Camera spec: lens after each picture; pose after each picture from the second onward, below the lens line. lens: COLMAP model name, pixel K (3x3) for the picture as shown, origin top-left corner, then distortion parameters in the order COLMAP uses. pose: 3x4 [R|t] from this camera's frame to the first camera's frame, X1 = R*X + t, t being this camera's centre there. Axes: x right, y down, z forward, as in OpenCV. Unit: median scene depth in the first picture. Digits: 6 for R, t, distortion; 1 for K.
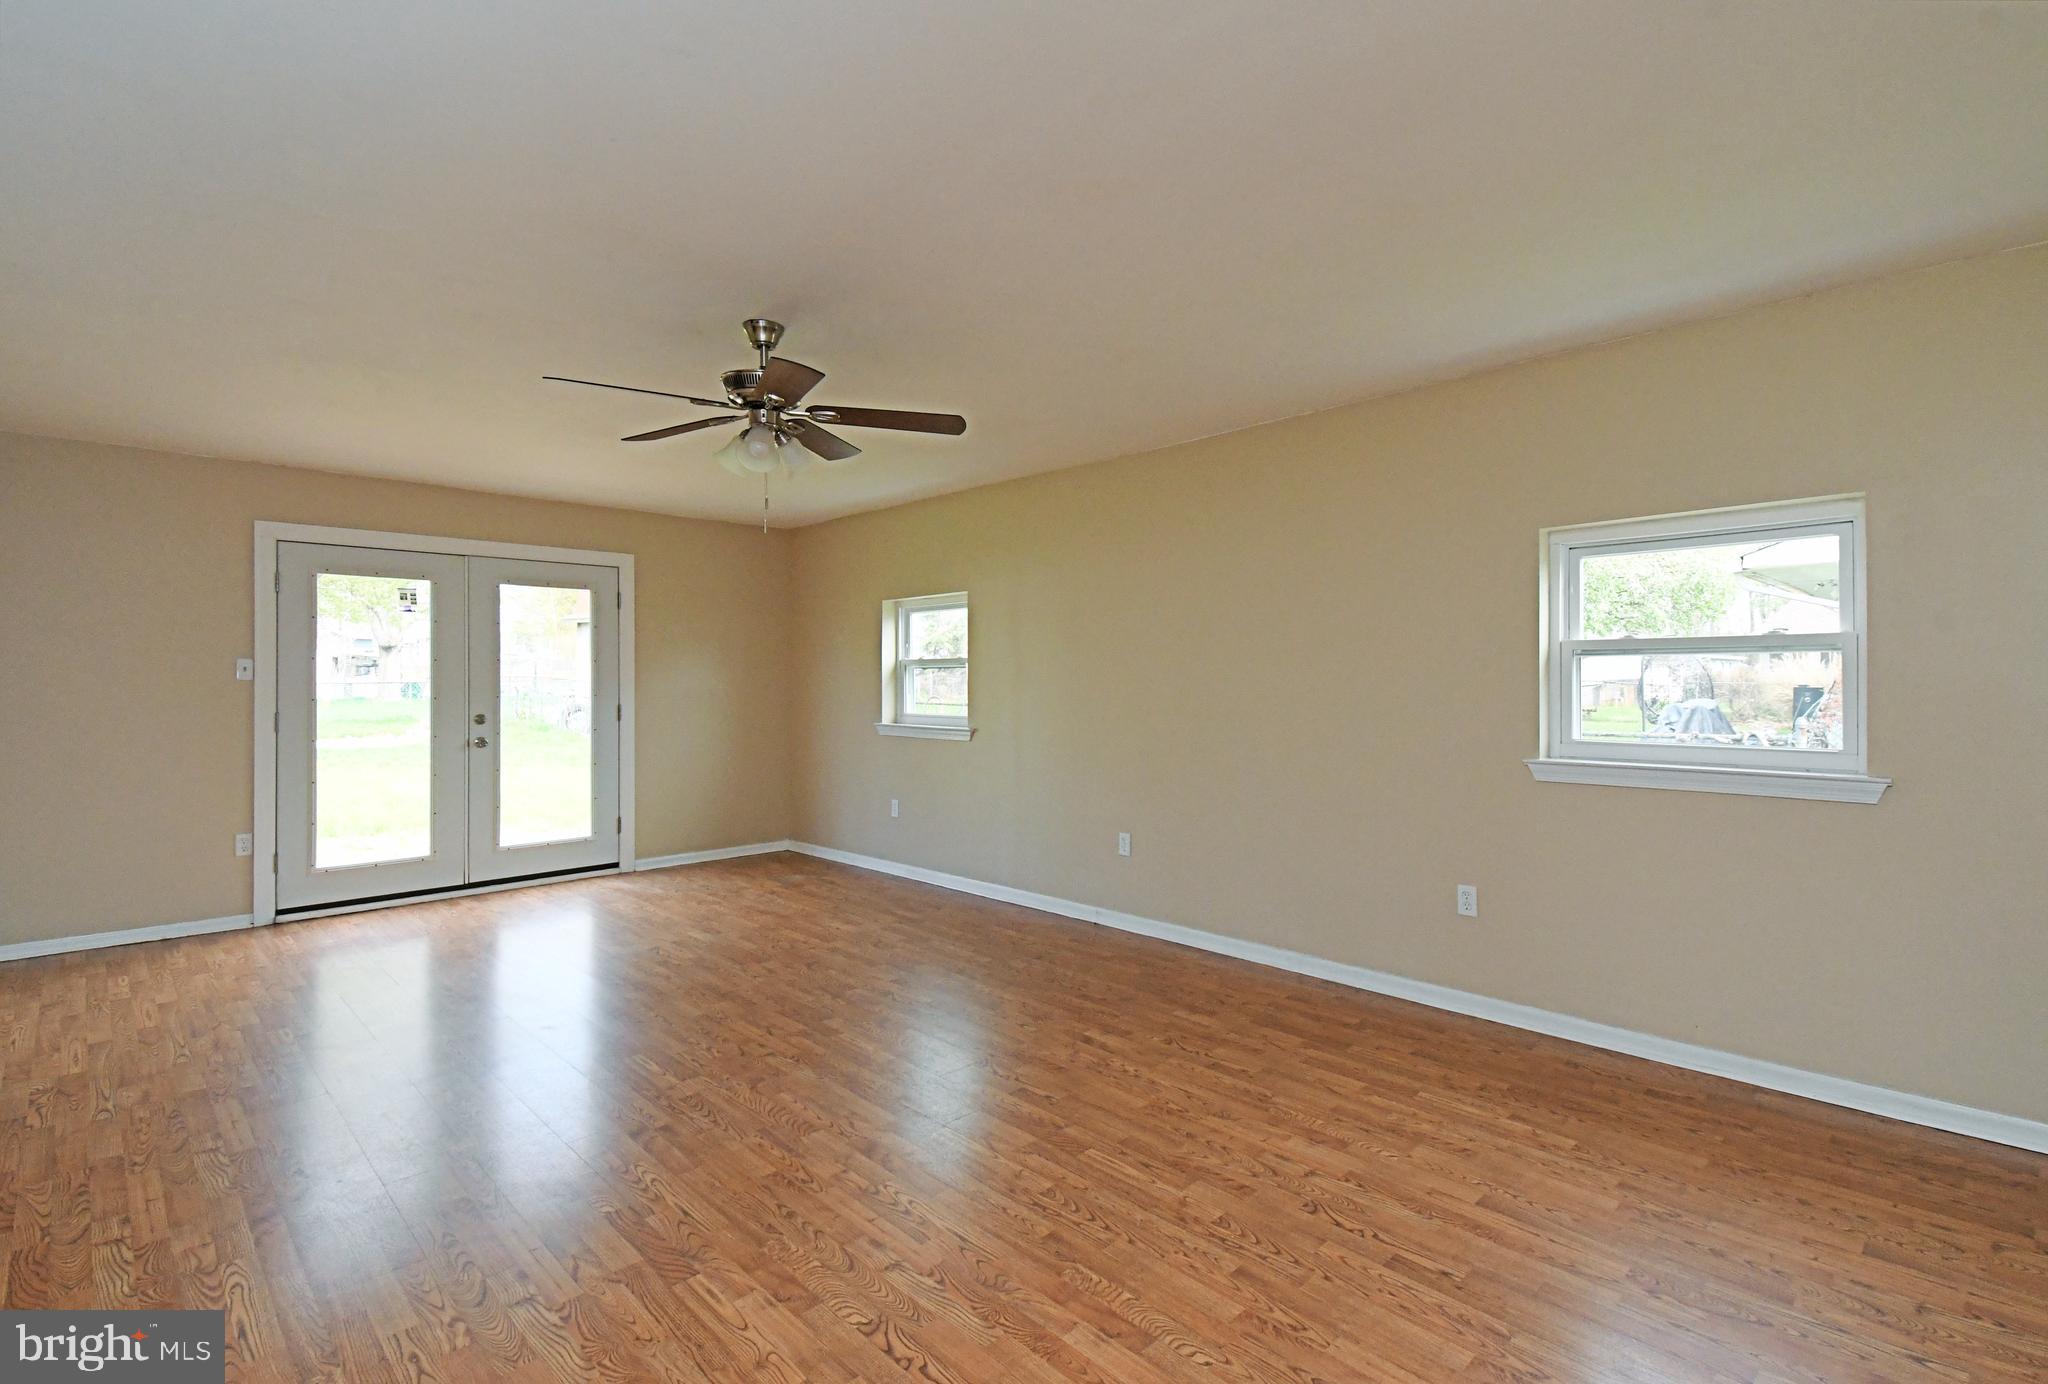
lens RADIAL K [[944.5, 0, 1024.0], [0, 944.5, 692.0], [0, 0, 1]] dist [0.013309, -0.000925]
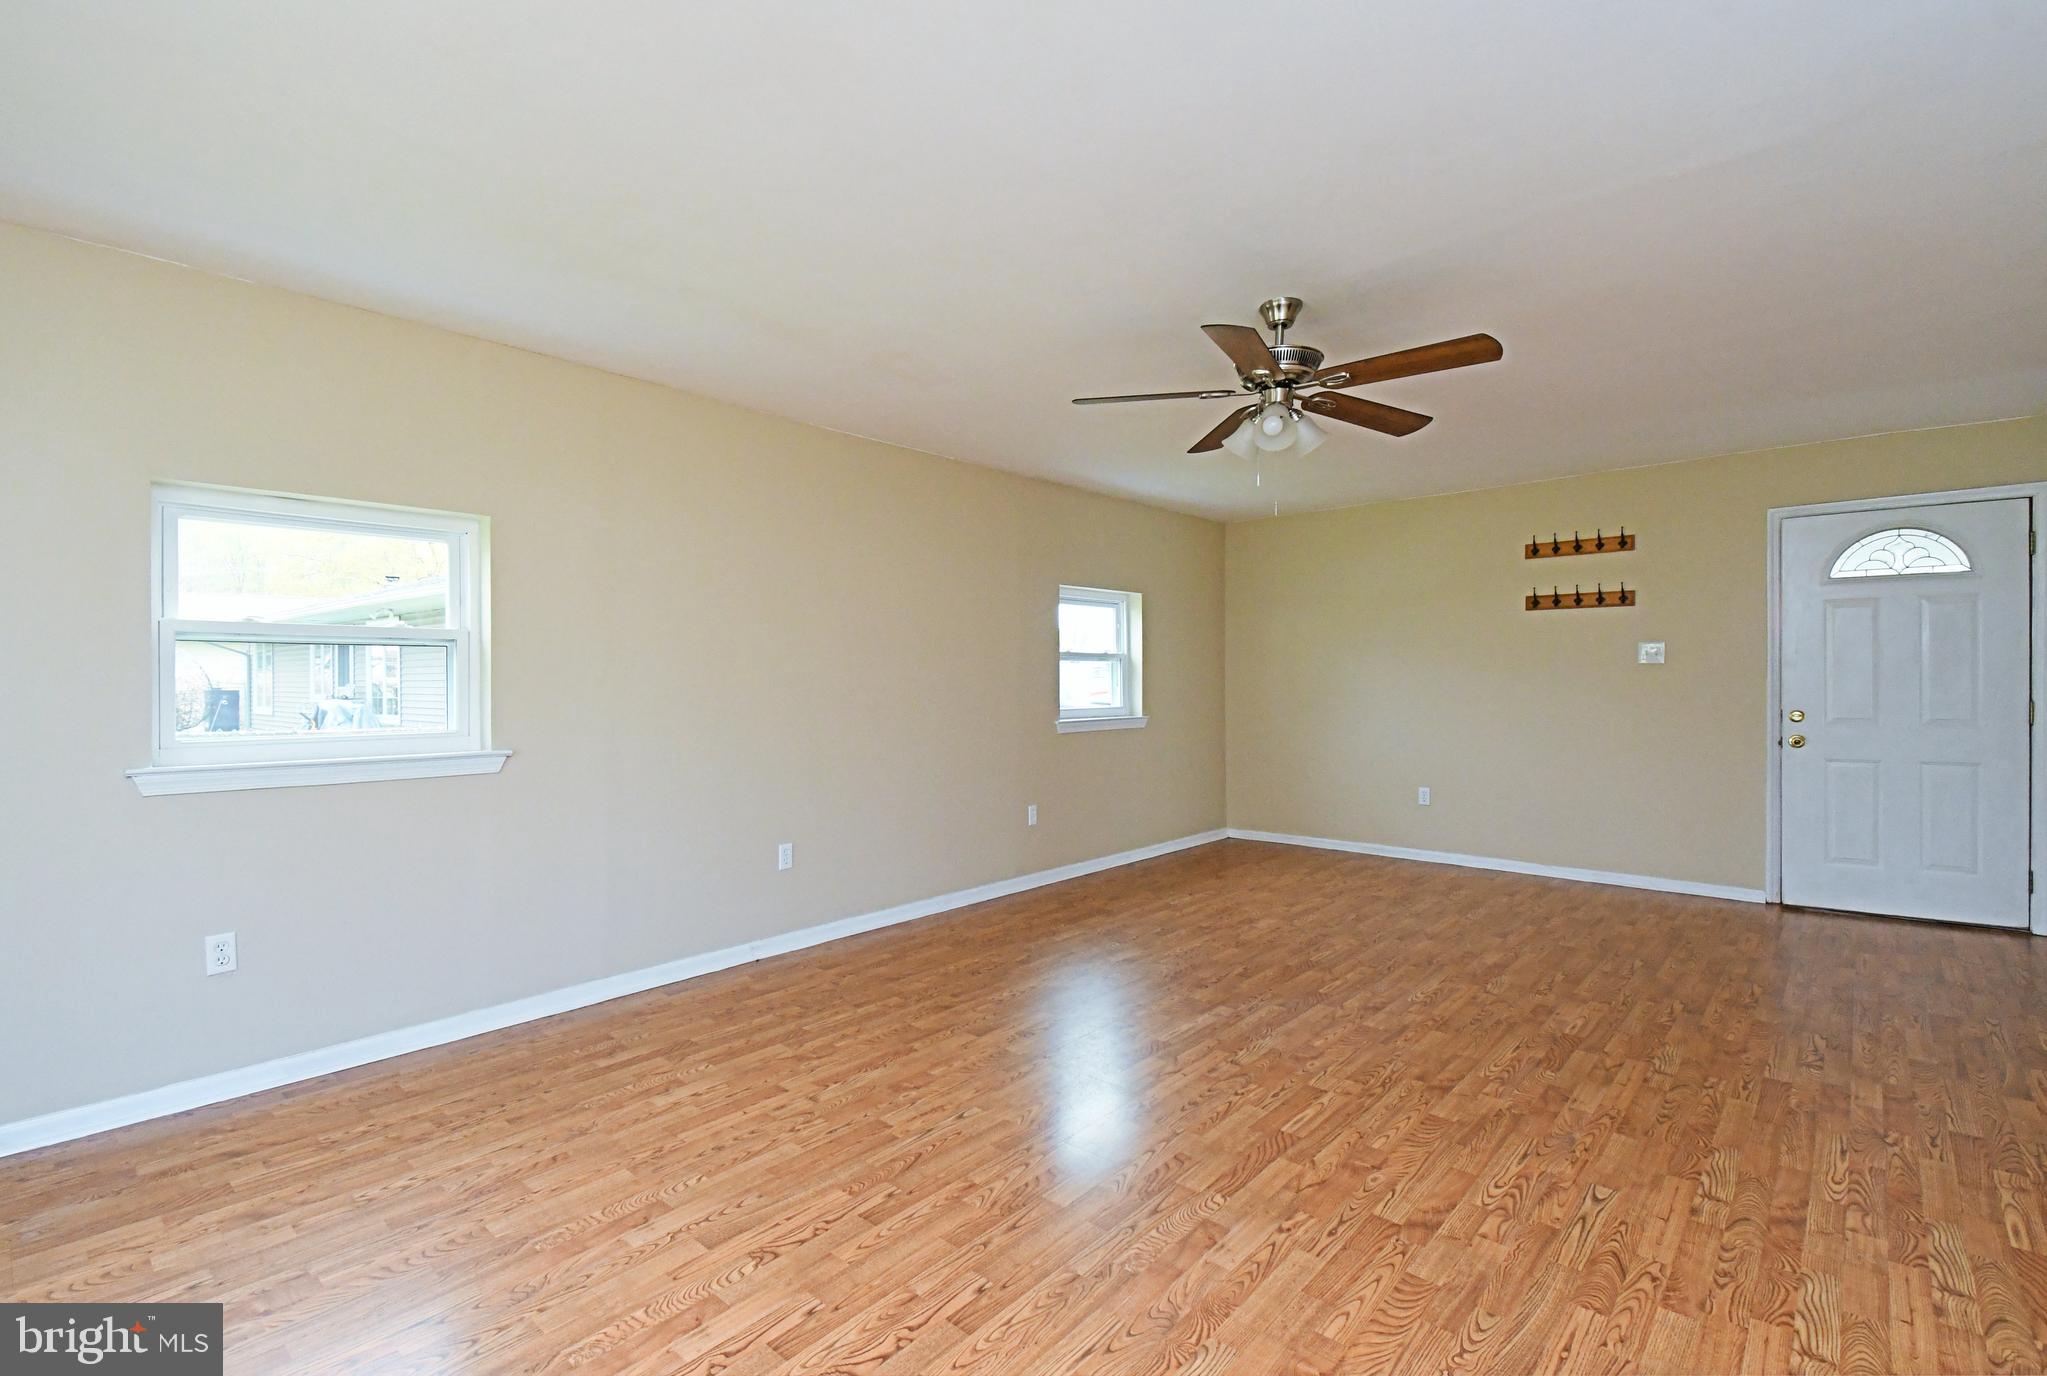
lens RADIAL K [[920.5, 0, 1003.2], [0, 920.5, 689.1], [0, 0, 1]] dist [0.032515, -0.018337]
pose [[-0.051298, -0.005692, 0.998667, -1.156416], [0.017749, 0.999821, 0.006610, 0.002940], [-0.998526, 0.018064, -0.051188, 1.253735]]
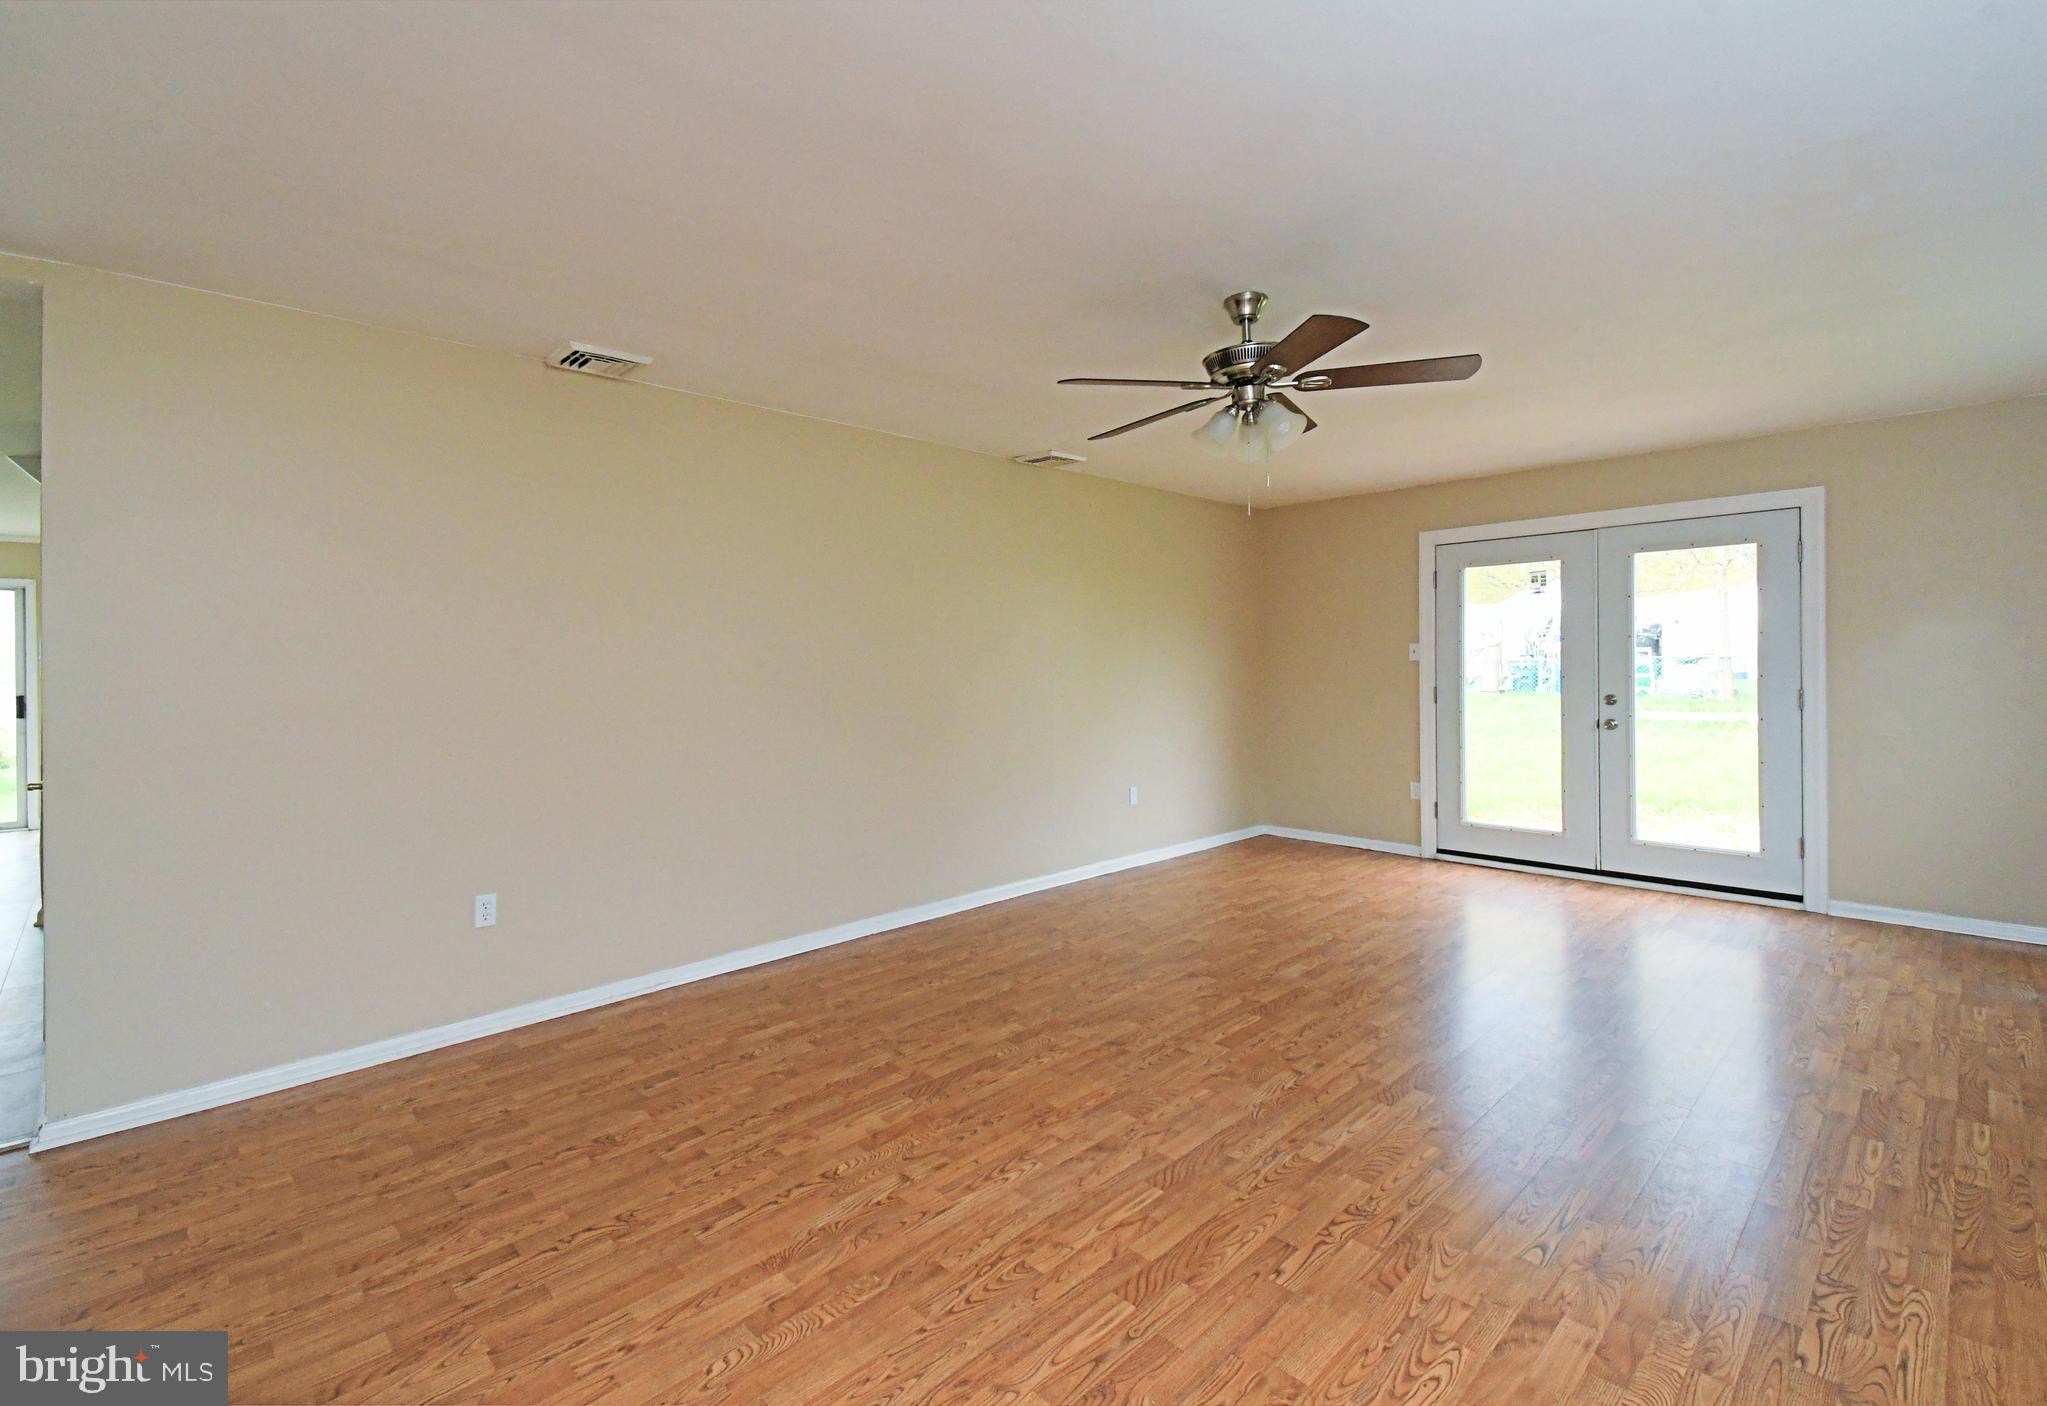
lens RADIAL K [[917.9, 0, 1006.4], [0, 917.9, 679.3], [0, 0, 1]] dist [0.031604, -0.016991]
pose [[-0.004701, 0.021044, -0.999767, 0.621381], [0.000880, 0.999778, 0.021040, -0.020575], [0.999989, -0.000781, -0.004718, 0.711232]]
